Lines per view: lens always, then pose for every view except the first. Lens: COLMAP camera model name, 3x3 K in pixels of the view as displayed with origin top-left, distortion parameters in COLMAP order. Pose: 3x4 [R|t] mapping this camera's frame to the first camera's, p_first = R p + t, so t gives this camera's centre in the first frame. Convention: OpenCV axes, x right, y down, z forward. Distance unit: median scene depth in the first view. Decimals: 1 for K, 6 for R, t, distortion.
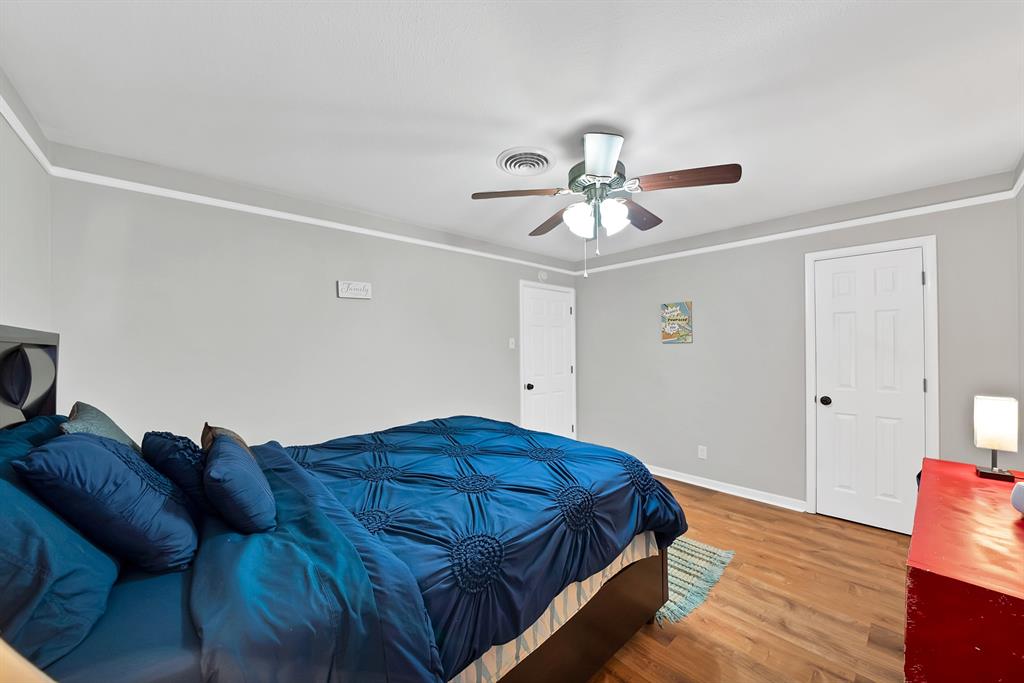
lens RADIAL K [[368.8, 0, 509.1], [0, 368.8, 345.5], [0, 0, 1]] dist [-0.015190, 0.000173]
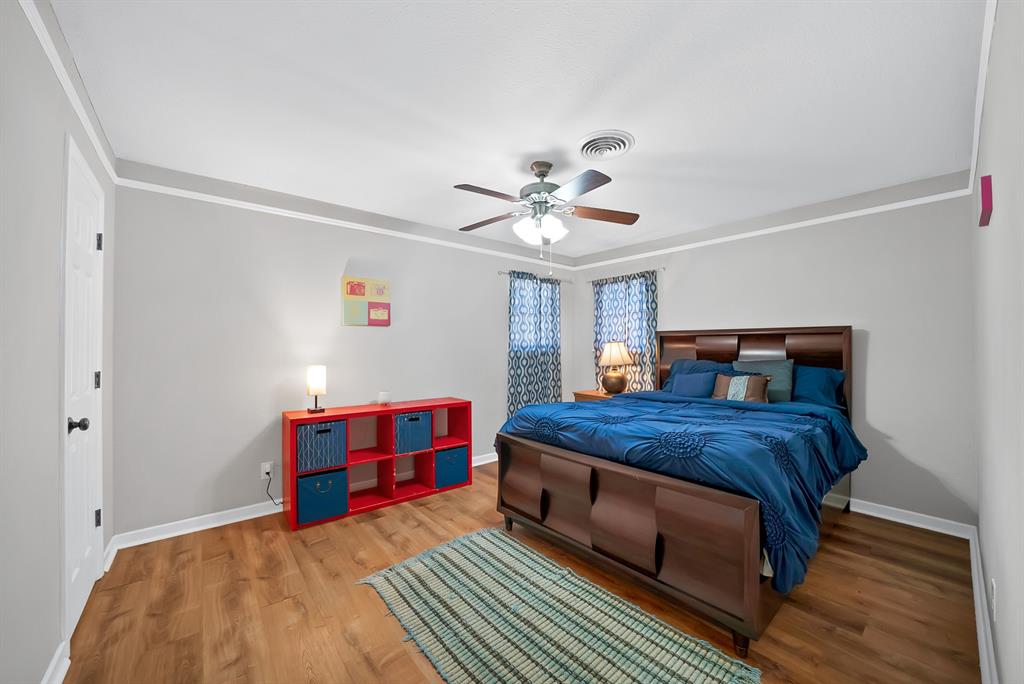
lens RADIAL K [[368.8, 0, 509.1], [0, 368.8, 346.0], [0, 0, 1]] dist [-0.015190, 0.000173]
pose [[-0.999274, 0.002857, 0.037998, 0.271602], [0.002201, 0.999848, -0.017298, 0.058063], [-0.038042, -0.017201, -0.999128, 2.028664]]
